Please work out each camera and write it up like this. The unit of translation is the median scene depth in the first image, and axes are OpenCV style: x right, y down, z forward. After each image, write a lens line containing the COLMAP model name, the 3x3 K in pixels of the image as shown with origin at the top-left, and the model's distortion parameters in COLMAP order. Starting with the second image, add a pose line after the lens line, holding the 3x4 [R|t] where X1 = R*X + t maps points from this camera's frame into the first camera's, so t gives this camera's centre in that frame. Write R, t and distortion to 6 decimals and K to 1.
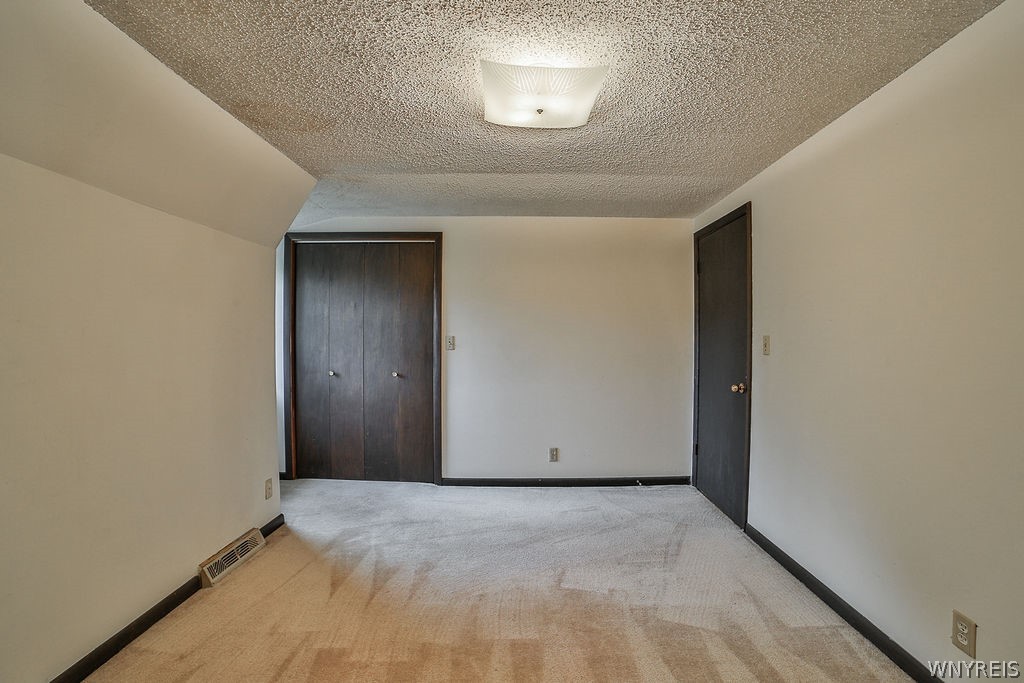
lens RADIAL K [[439.2, 0, 512.0], [0, 439.2, 341.5], [0, 0, 1]] dist [-0.107858, 0.039176]
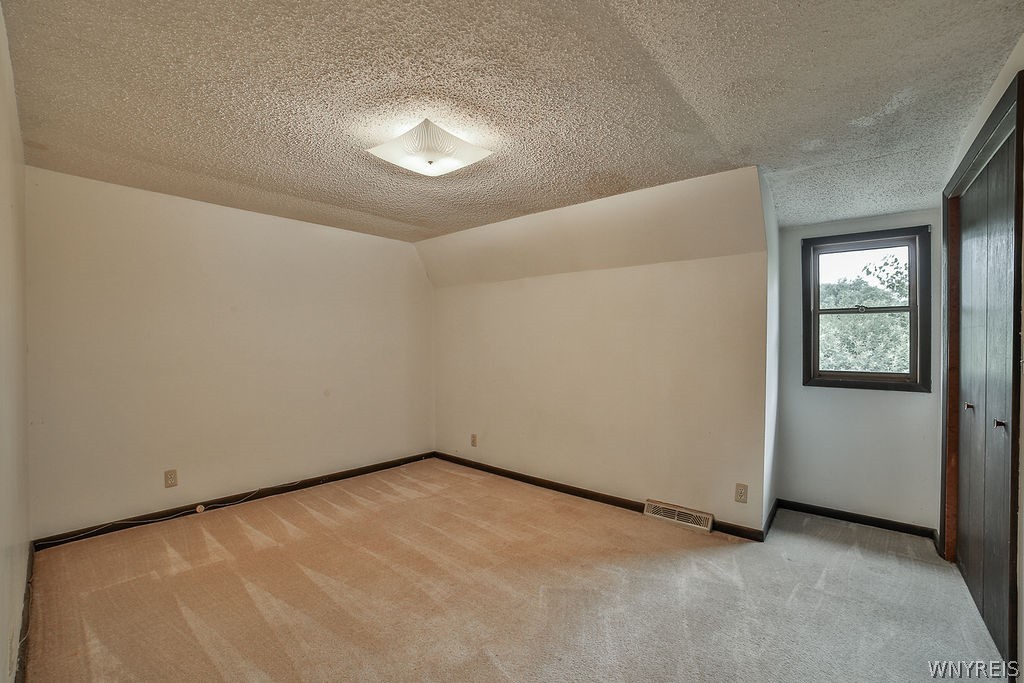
lens RADIAL K [[439.2, 0, 512.0], [0, 439.2, 341.5], [0, 0, 1]] dist [-0.107858, 0.039176]
pose [[-0.631110, -0.000991, -0.775693, 0.651680], [-0.010859, 0.999912, 0.007558, -0.018892], [0.775618, 0.013193, -0.631065, 1.430196]]
